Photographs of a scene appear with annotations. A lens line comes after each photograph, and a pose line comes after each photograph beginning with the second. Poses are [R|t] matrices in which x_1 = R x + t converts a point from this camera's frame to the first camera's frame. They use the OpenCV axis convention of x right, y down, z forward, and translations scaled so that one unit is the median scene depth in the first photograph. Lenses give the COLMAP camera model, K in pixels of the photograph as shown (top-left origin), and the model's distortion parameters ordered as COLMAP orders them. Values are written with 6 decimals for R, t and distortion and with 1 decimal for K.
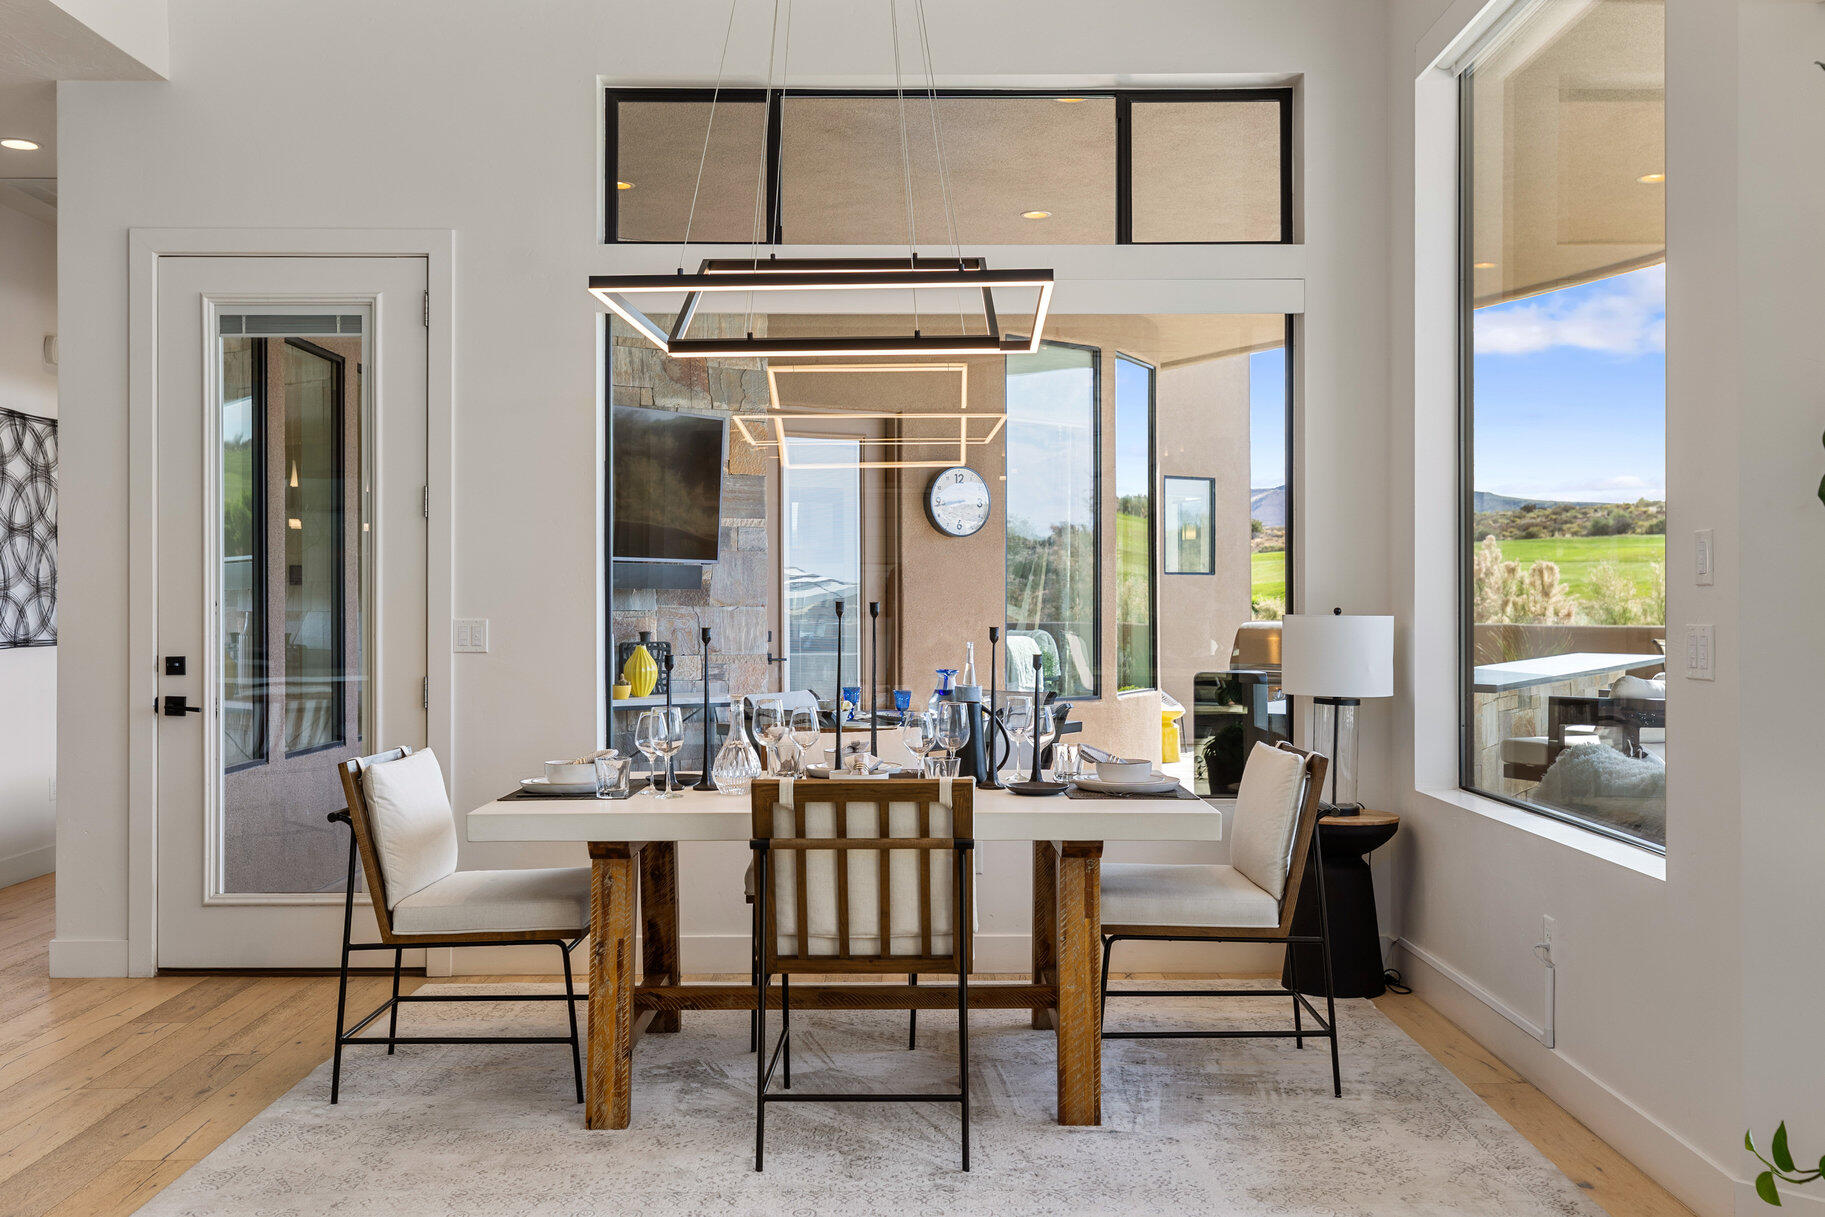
lens RADIAL K [[1657.5, 0, 912.5], [0, 1657.5, 608.5], [0, 0, 1]] dist [0.004906, 0.005130]
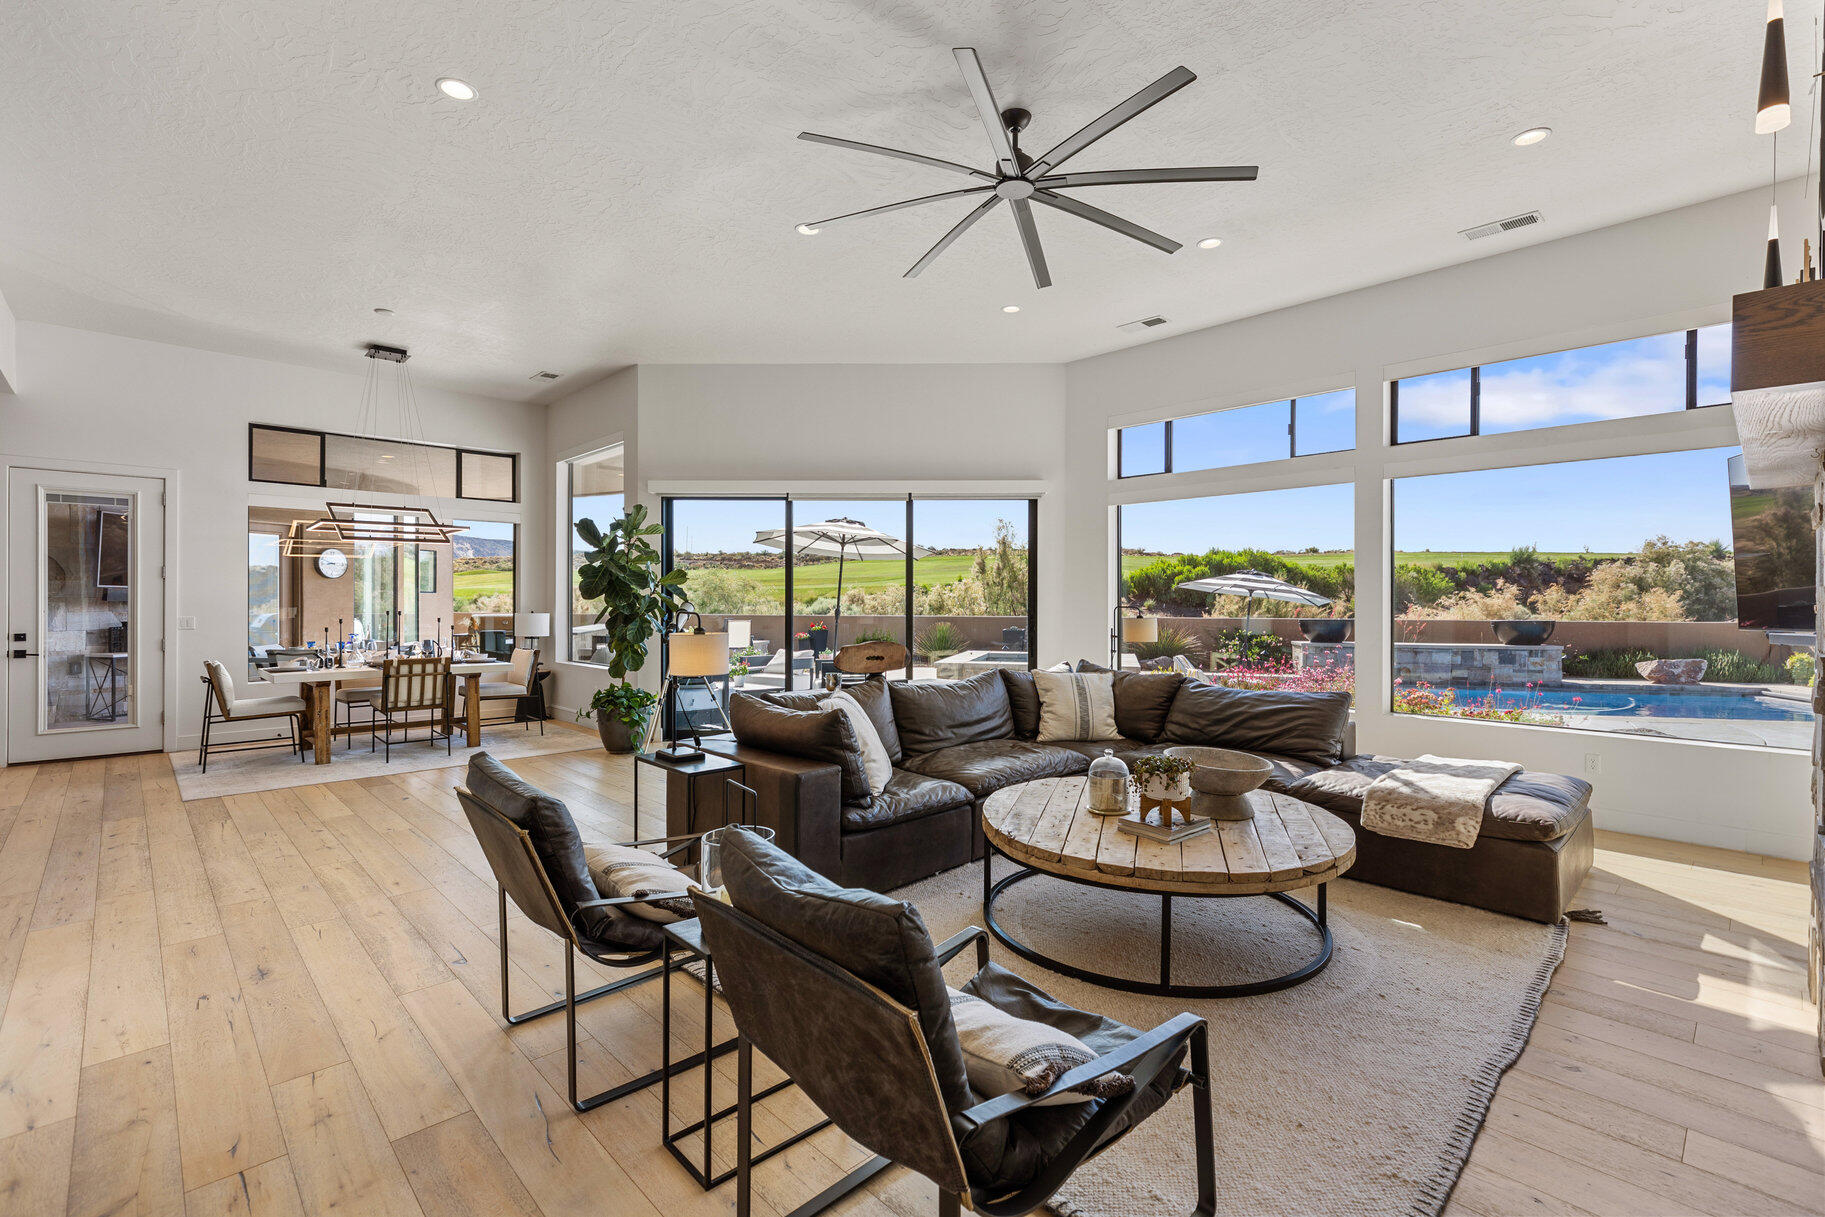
lens RADIAL K [[826.3, 0, 930.0], [0, 826.3, 598.4], [0, 0, 1]] dist [0.003535, 0.000886]
pose [[0.719642, 0.006740, 0.694313, -0.346504], [-0.001585, 0.999966, -0.008065, -0.015201], [-0.694344, 0.004703, 0.719628, -0.824654]]
